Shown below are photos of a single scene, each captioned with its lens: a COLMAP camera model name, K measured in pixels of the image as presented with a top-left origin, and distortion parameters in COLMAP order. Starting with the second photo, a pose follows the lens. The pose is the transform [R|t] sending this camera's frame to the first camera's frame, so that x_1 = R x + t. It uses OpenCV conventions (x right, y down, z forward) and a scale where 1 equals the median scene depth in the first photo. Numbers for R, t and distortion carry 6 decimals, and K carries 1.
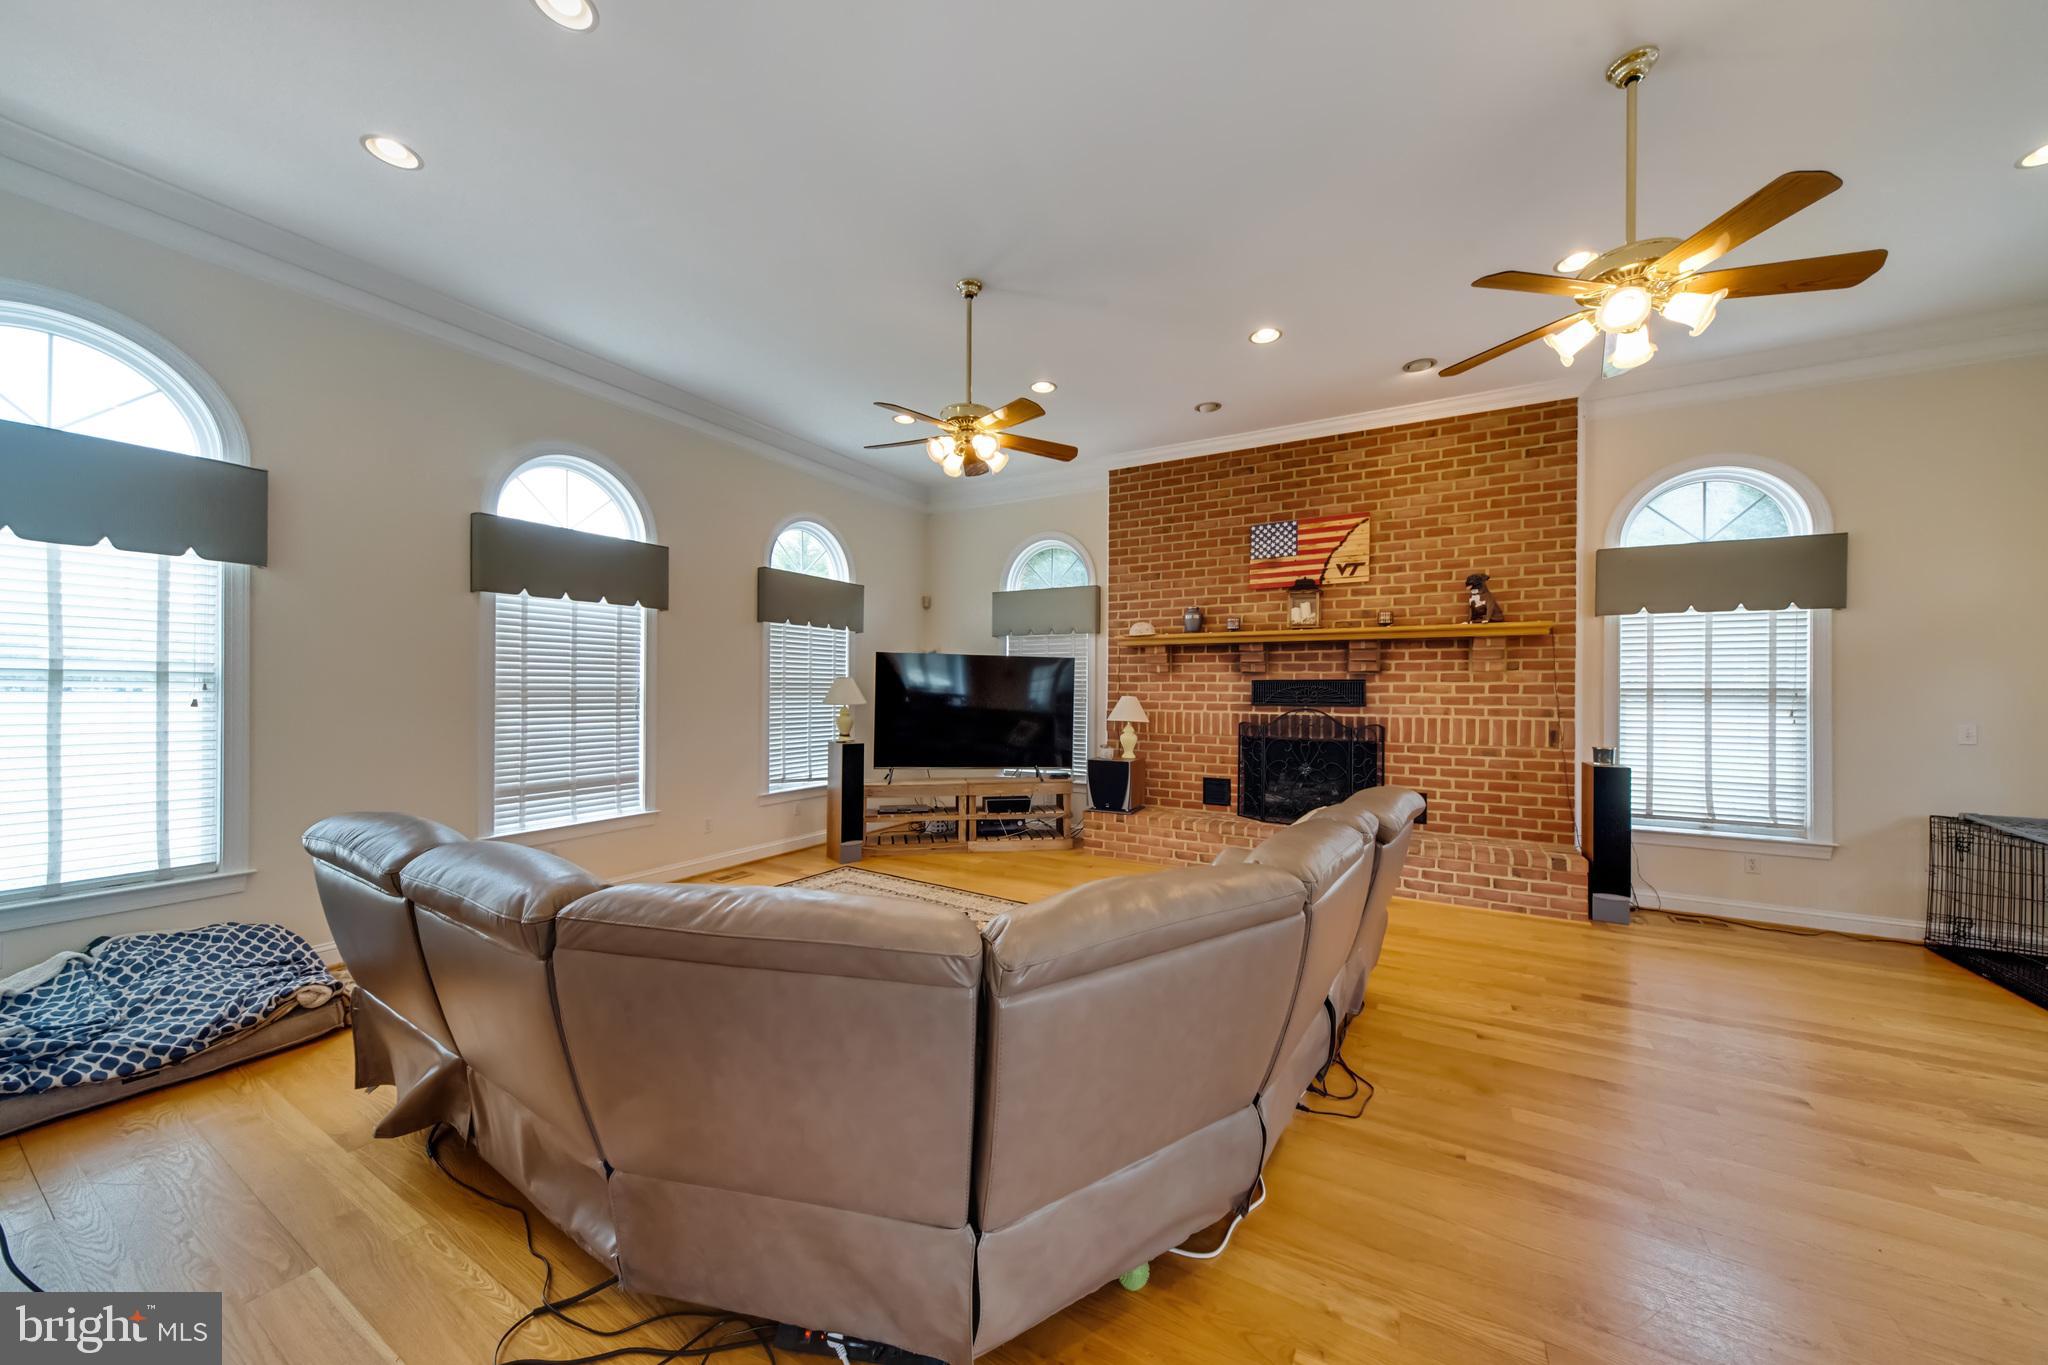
lens RADIAL K [[691.2, 0, 1026.4], [0, 691.2, 690.5], [0, 0, 1]] dist [0.000222, 0.000066]
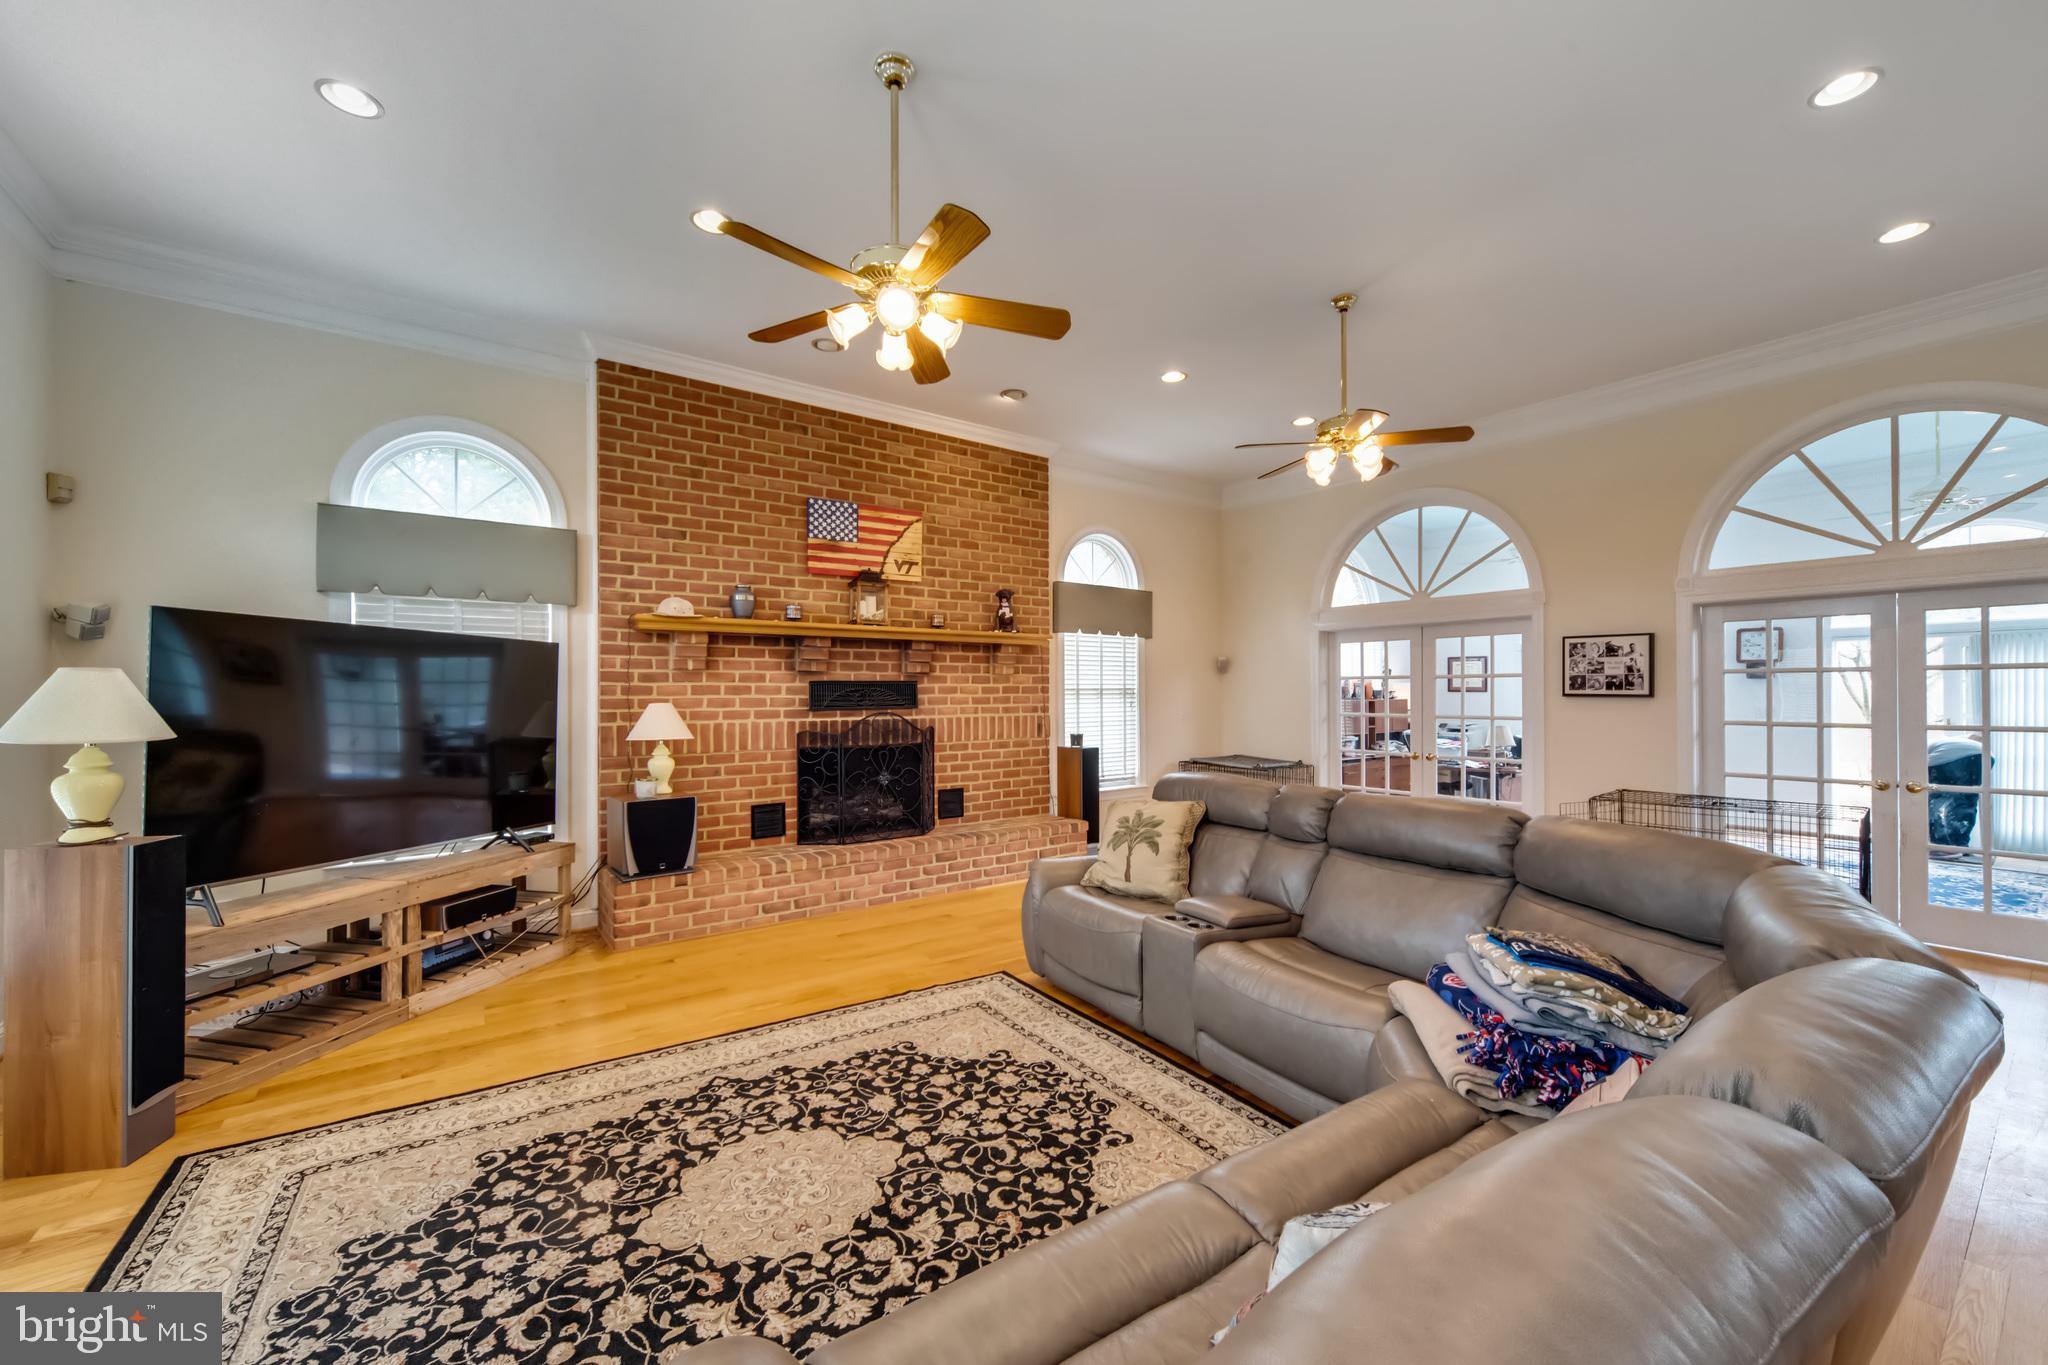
lens RADIAL K [[793.5, 0, 1022.4], [0, 793.5, 689.5], [0, 0, 1]] dist [0.000097, 0.000104]
pose [[0.413145, -0.007220, 0.910637, -0.494748], [0.005959, 0.999969, 0.005225, -0.008919], [-0.910646, 0.003268, 0.413175, 0.405092]]
